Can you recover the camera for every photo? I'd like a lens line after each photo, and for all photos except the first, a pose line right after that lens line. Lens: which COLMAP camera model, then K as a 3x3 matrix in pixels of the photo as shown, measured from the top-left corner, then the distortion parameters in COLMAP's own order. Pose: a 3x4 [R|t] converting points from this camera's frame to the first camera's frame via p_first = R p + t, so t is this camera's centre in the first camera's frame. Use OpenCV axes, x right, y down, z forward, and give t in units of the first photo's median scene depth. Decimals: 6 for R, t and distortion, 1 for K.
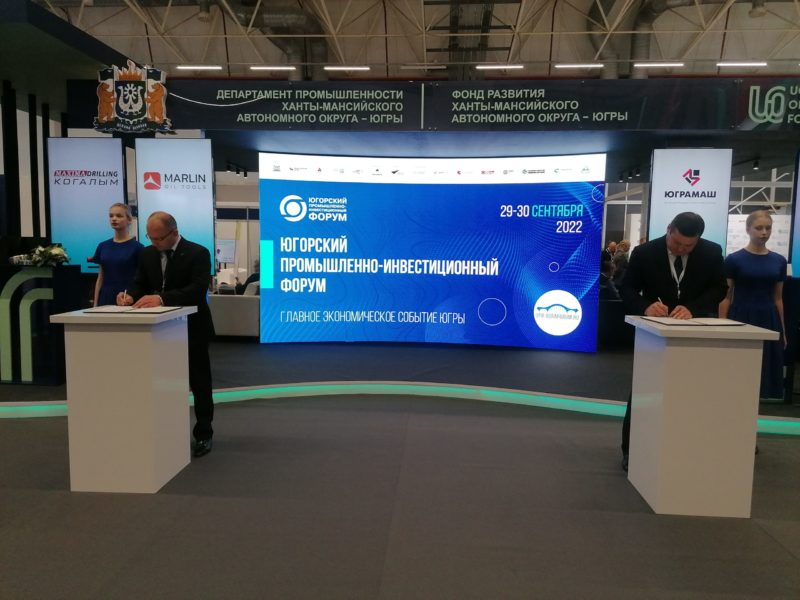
lens RADIAL K [[595.9, 0, 395.2], [0, 595.9, 303.7], [0, 0, 1]] dist [0.082326, -0.094244]
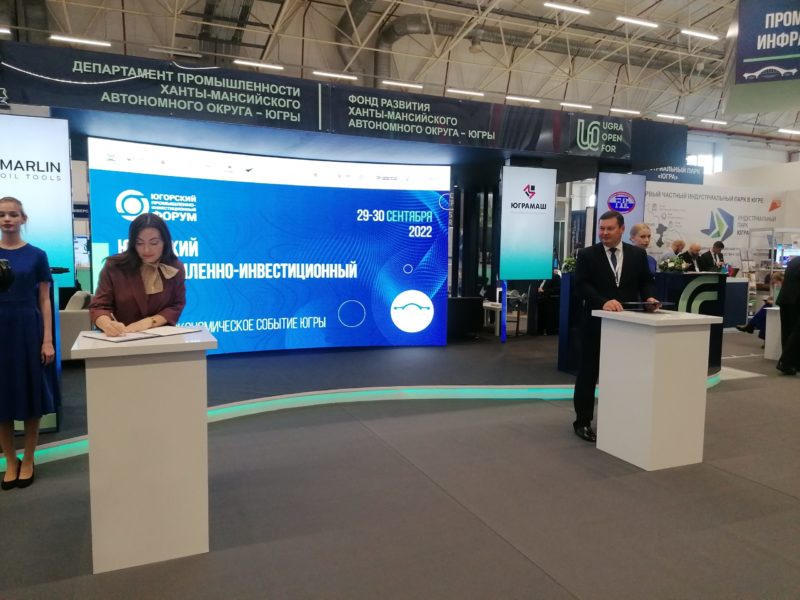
lens RADIAL K [[595.9, 0, 407.4], [0, 595.9, 303.3], [0, 0, 1]] dist [0.082326, -0.094244]
pose [[0.888232, -0.046081, 0.457078, -0.226588], [0.046159, 0.998873, 0.011004, -0.011510], [-0.457070, 0.011324, 0.889359, 0.055973]]
